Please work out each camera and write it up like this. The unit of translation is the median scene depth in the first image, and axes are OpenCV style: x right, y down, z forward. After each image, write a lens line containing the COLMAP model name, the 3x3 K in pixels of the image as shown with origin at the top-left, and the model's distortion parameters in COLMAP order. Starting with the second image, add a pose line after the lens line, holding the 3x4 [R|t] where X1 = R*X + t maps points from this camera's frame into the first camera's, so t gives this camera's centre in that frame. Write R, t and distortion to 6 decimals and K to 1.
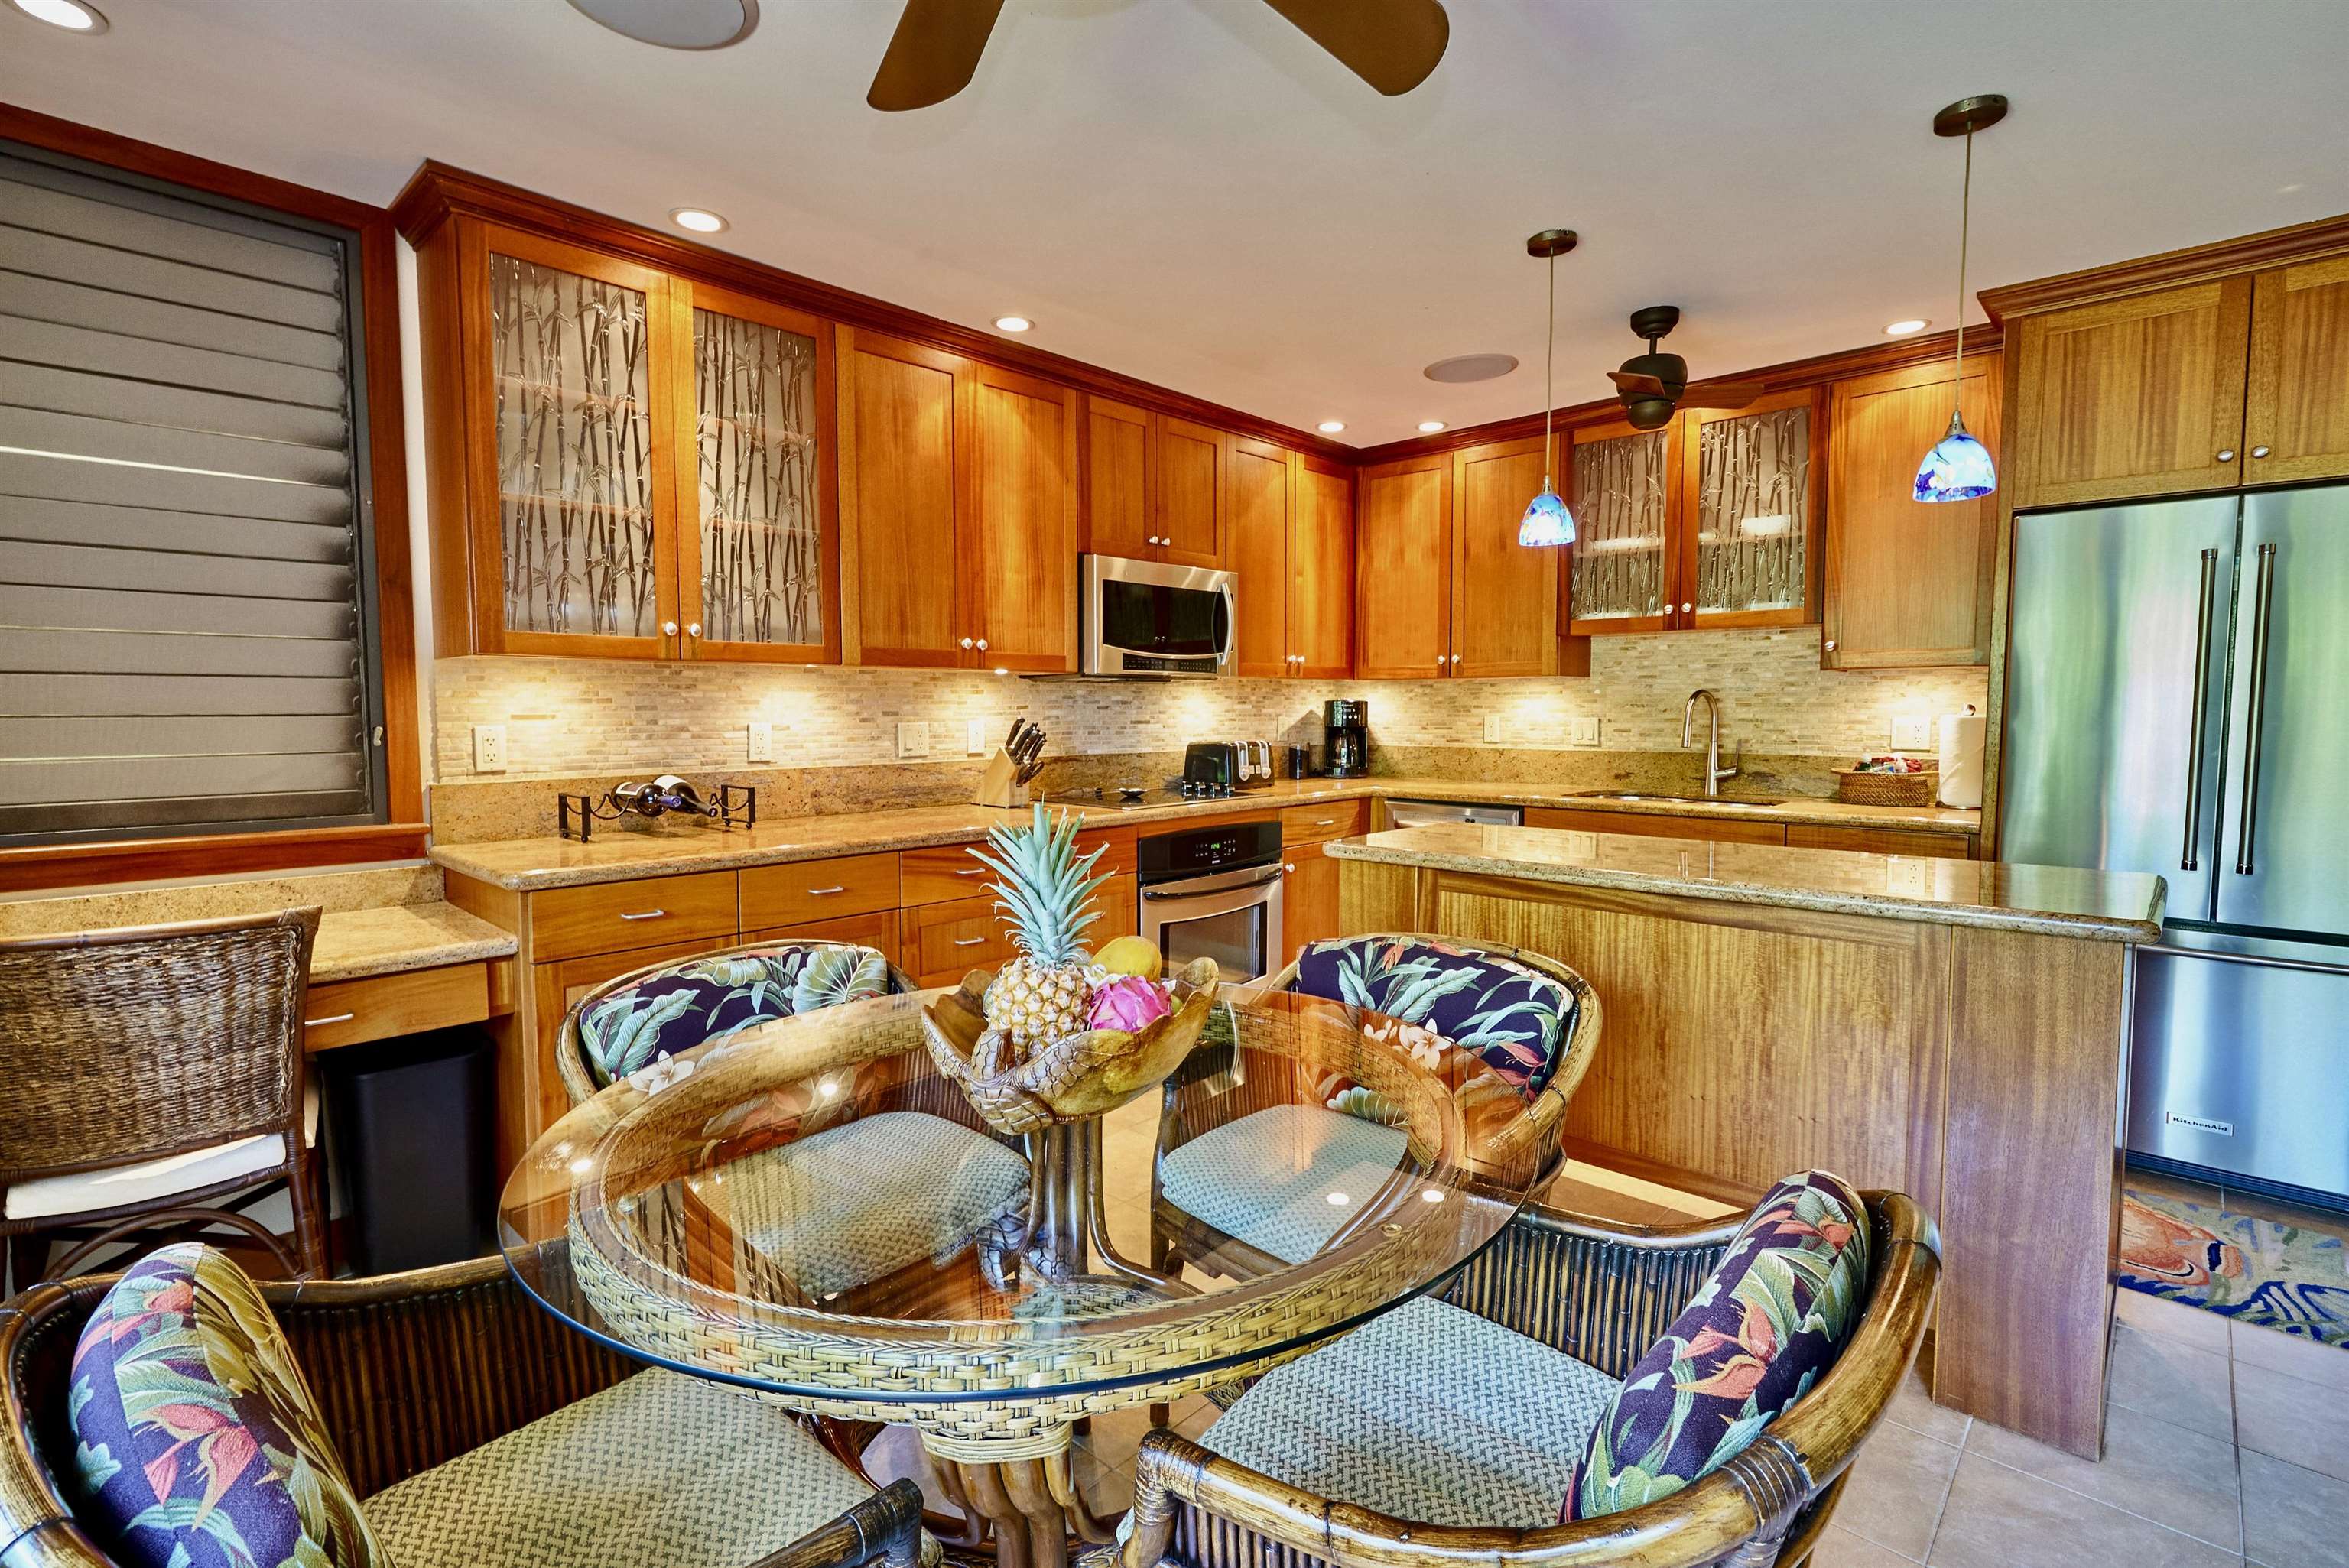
lens RADIAL K [[1080.8, 0, 1180.0], [0, 1080.8, 782.3], [0, 0, 1]] dist [0.005261, 0.000229]
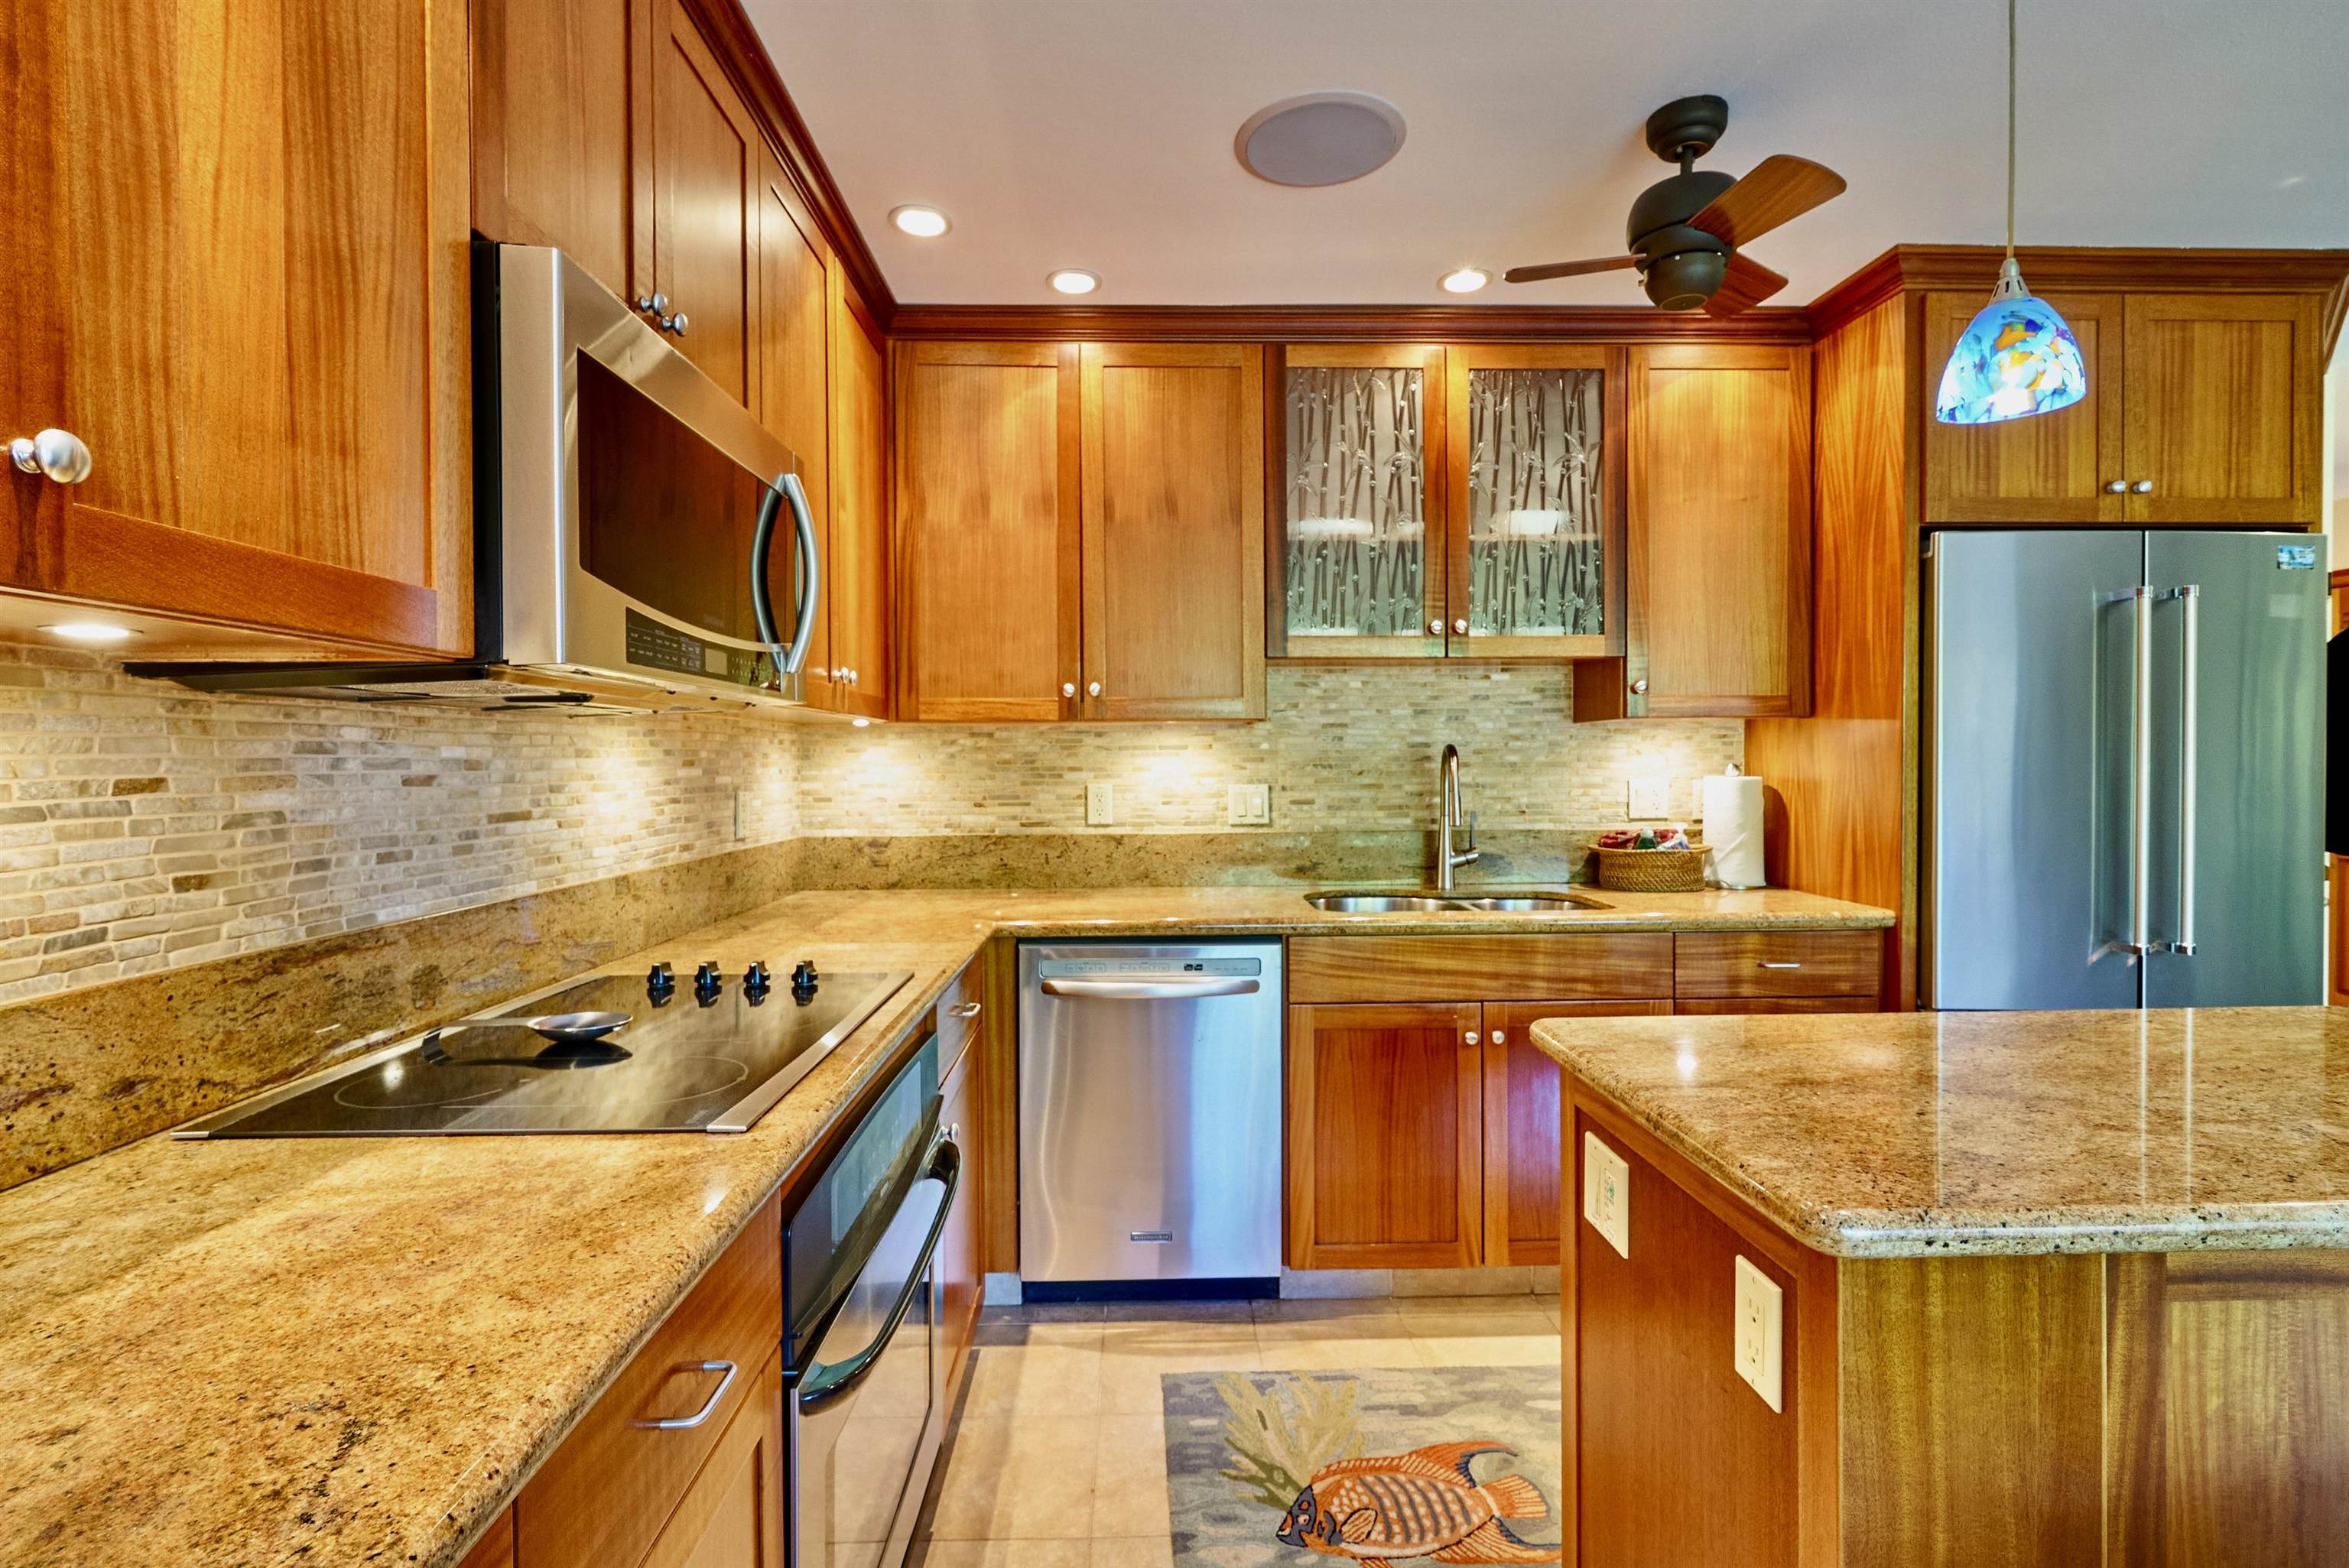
lens RADIAL K [[1080.8, 0, 1175.9], [0, 1080.8, 787.3], [0, 0, 1]] dist [0.005261, 0.000229]
pose [[0.706342, -0.018997, 0.707616, -0.142543], [0.053588, 0.998206, -0.026693, -0.044714], [-0.705840, 0.056774, 0.706093, 0.586756]]
